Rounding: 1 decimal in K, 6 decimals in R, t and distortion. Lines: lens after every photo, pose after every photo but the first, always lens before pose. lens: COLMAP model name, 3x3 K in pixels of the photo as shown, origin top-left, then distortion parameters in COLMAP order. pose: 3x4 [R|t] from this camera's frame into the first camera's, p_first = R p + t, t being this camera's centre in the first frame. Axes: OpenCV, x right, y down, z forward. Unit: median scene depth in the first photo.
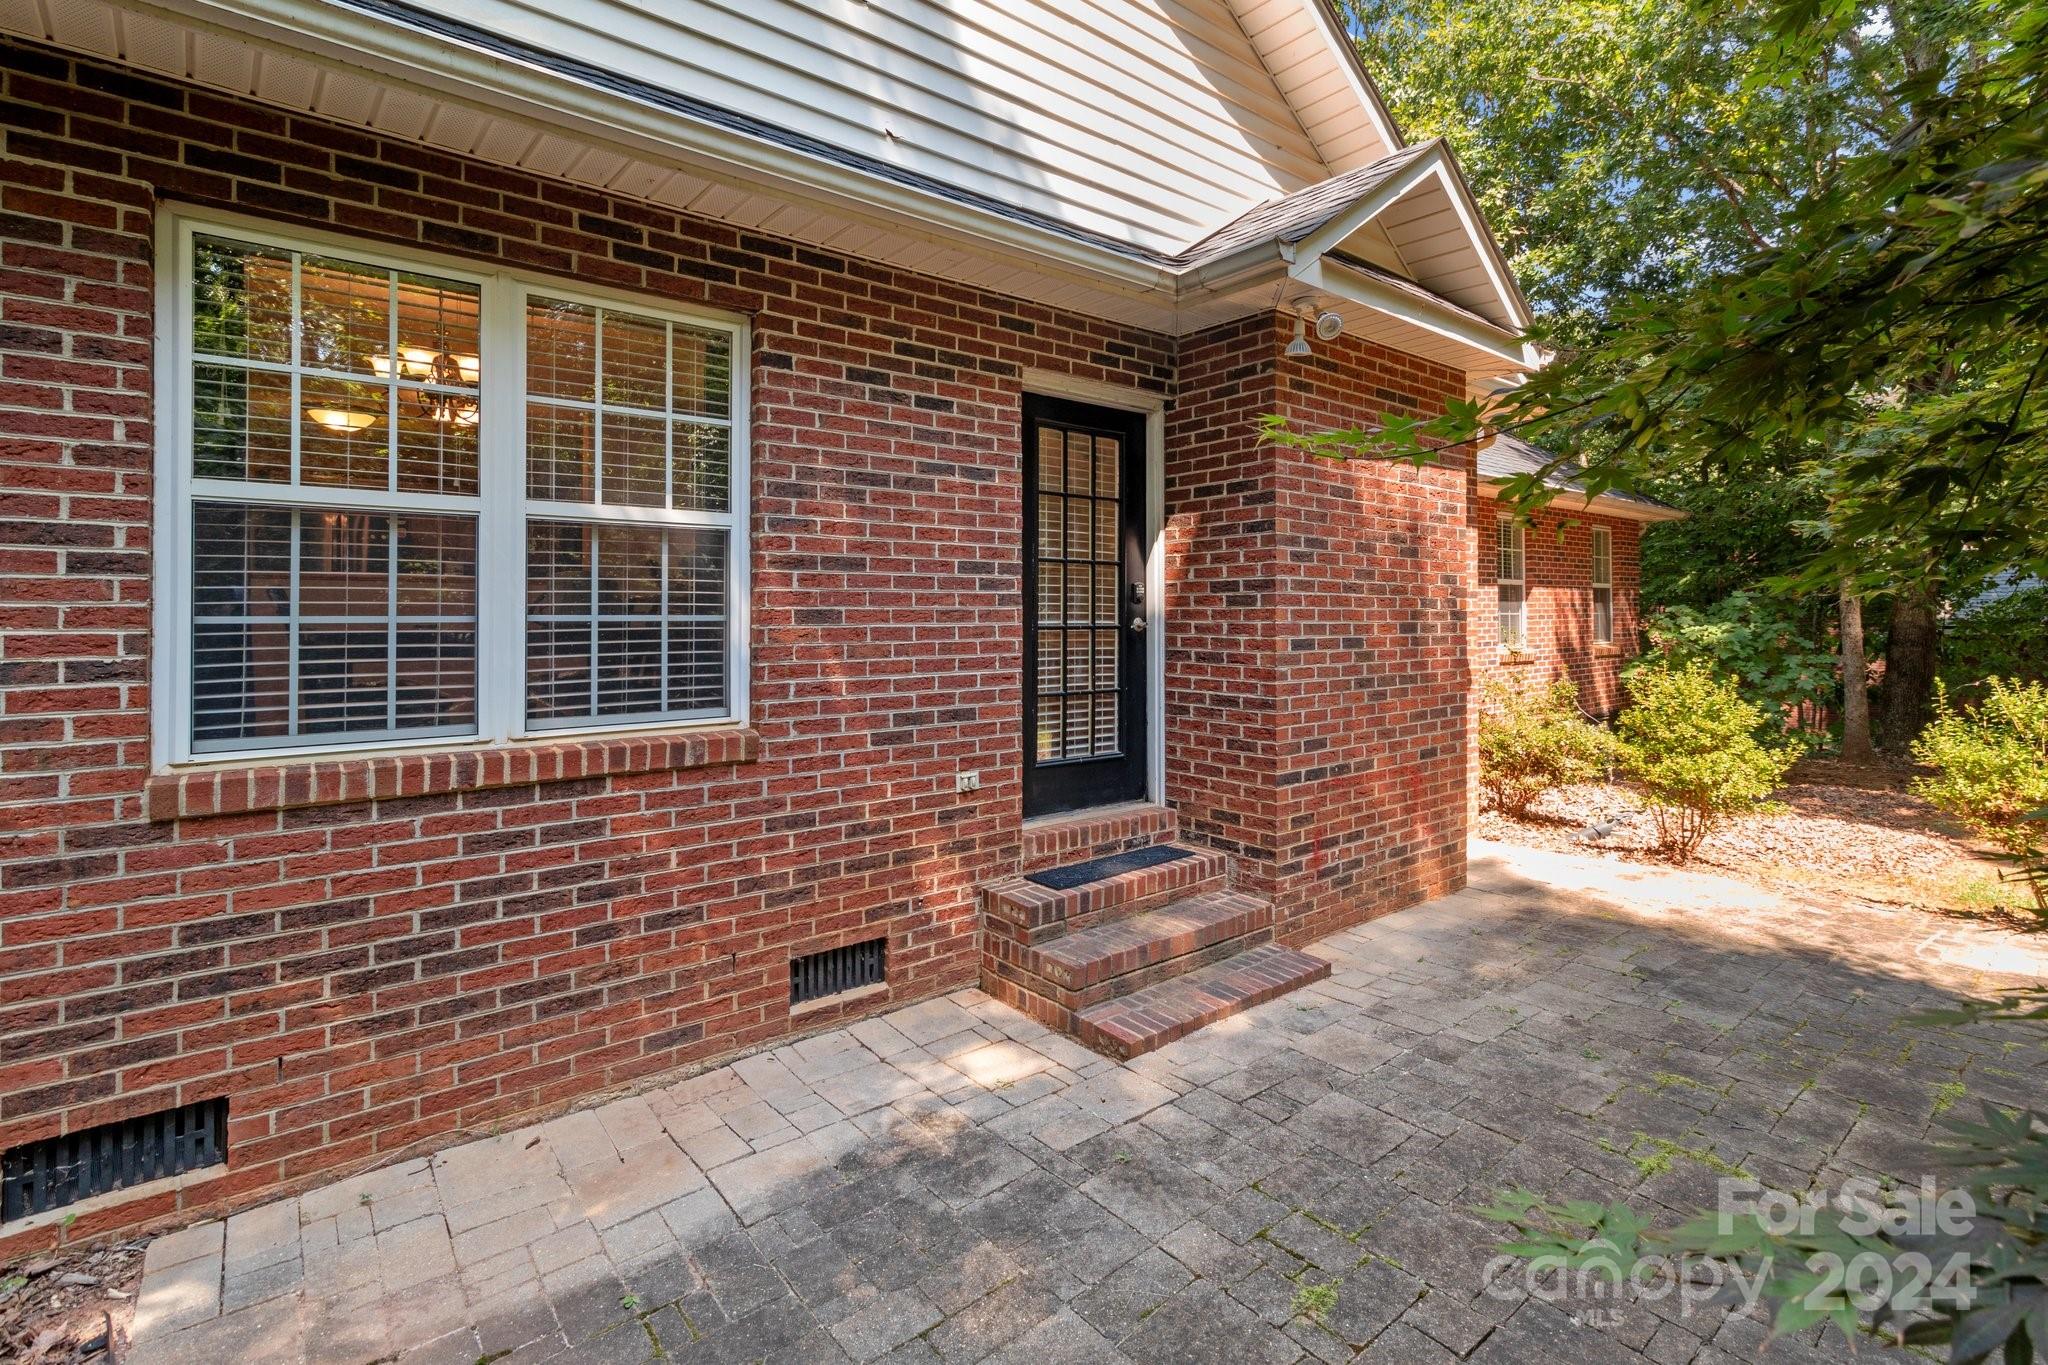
lens RADIAL K [[961.6, 0, 1034.2], [0, 961.6, 615.5], [0, 0, 1]] dist [-0.000510, 0.000188]
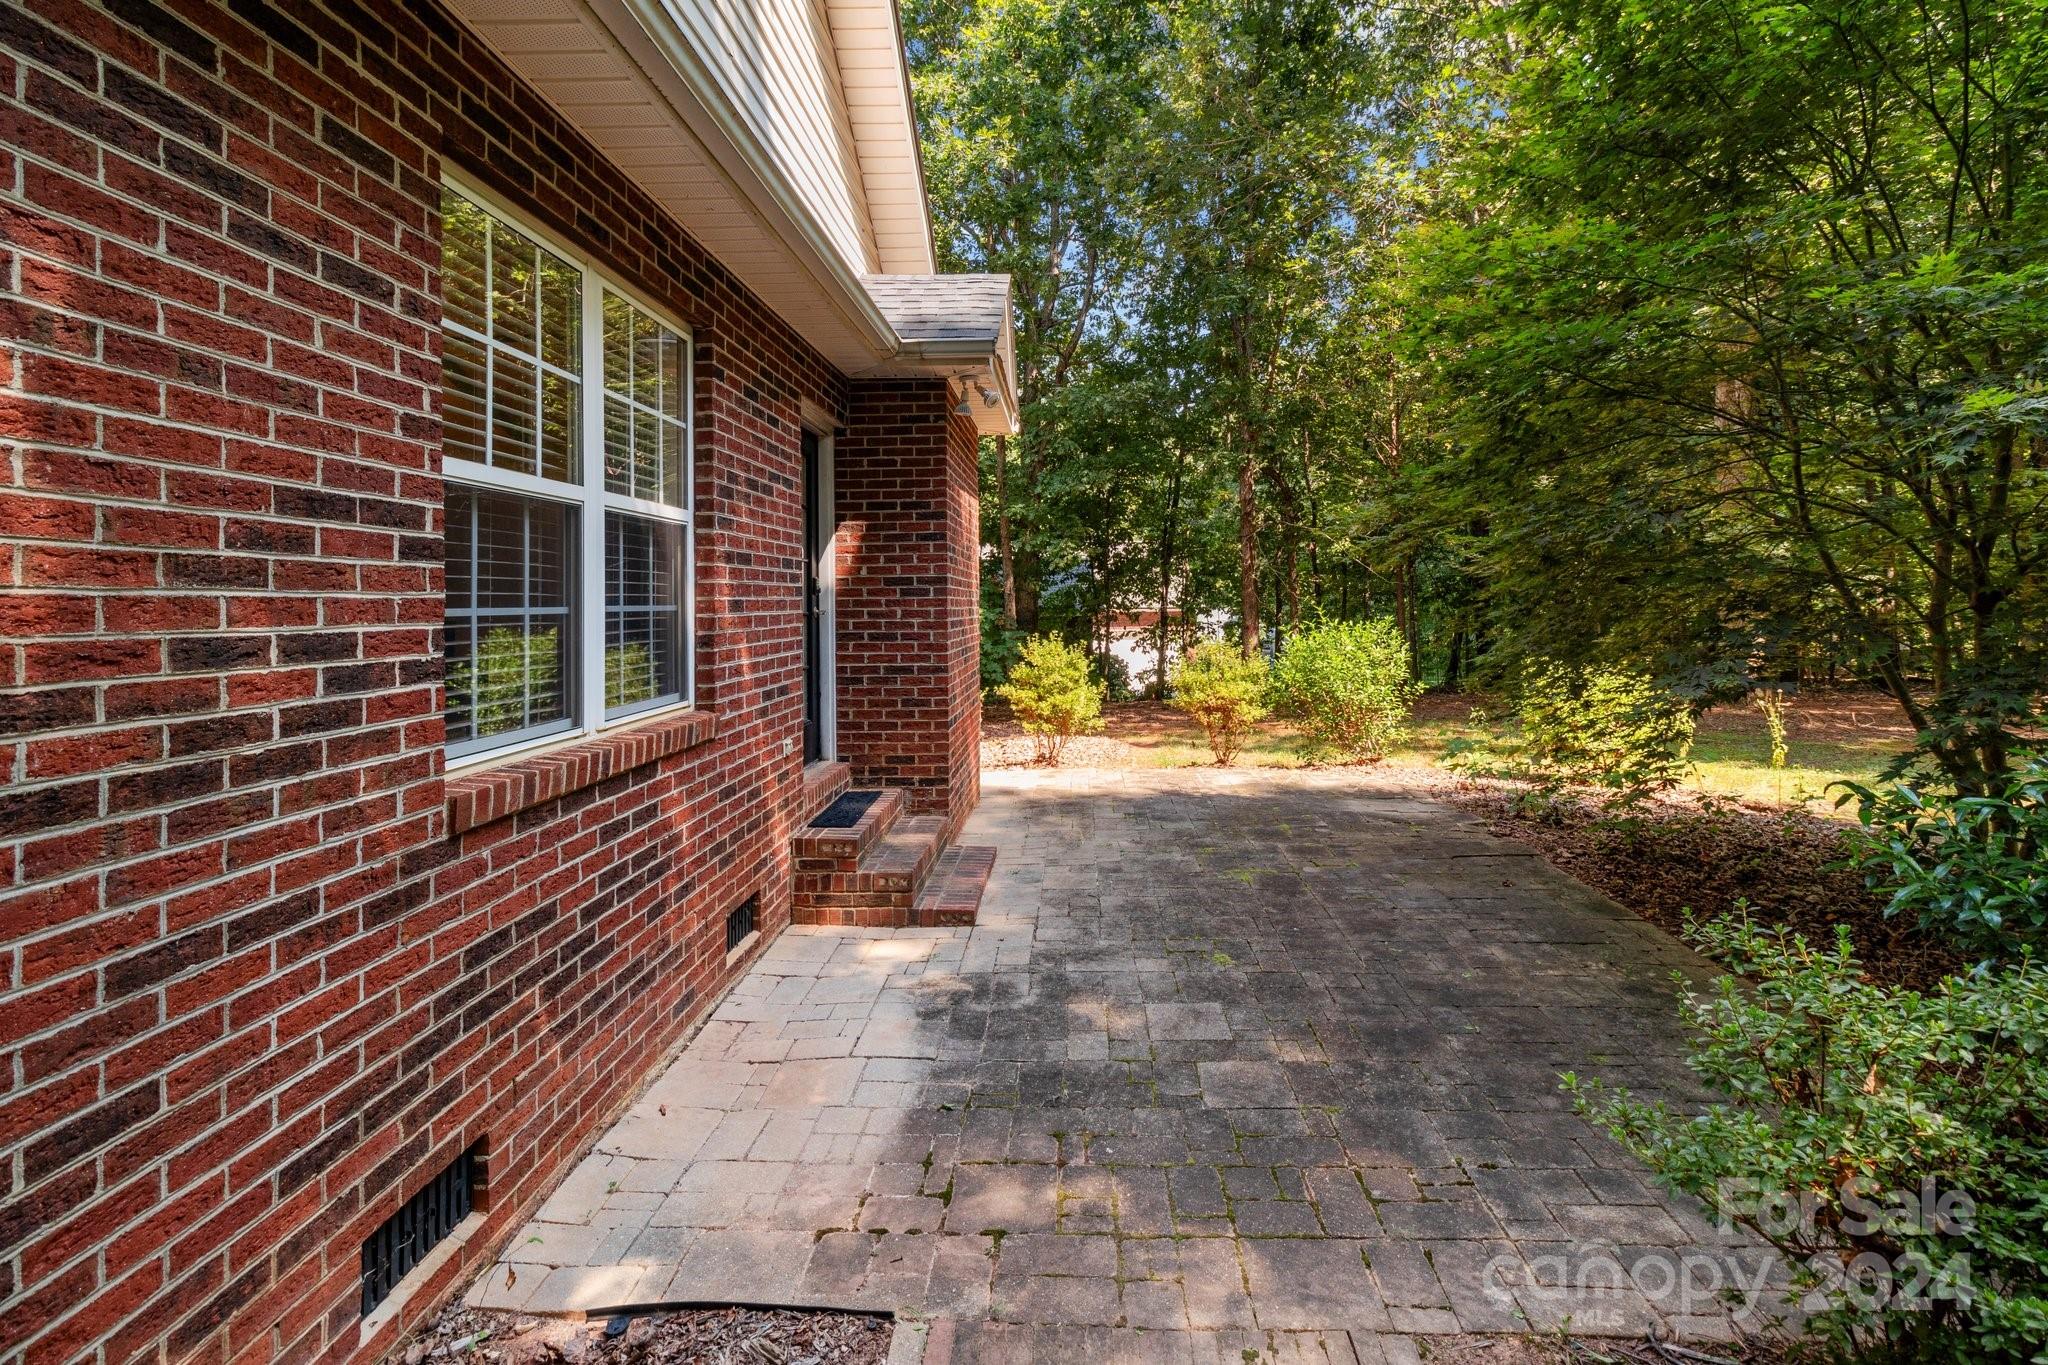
lens RADIAL K [[961.6, 0, 1034.2], [0, 961.6, 615.5], [0, 0, 1]] dist [-0.000510, 0.000188]
pose [[0.673458, -0.017514, 0.739018, -0.879496], [0.012012, 0.999847, 0.012749, 0.001937], [-0.739128, 0.000291, 0.673565, -0.003654]]
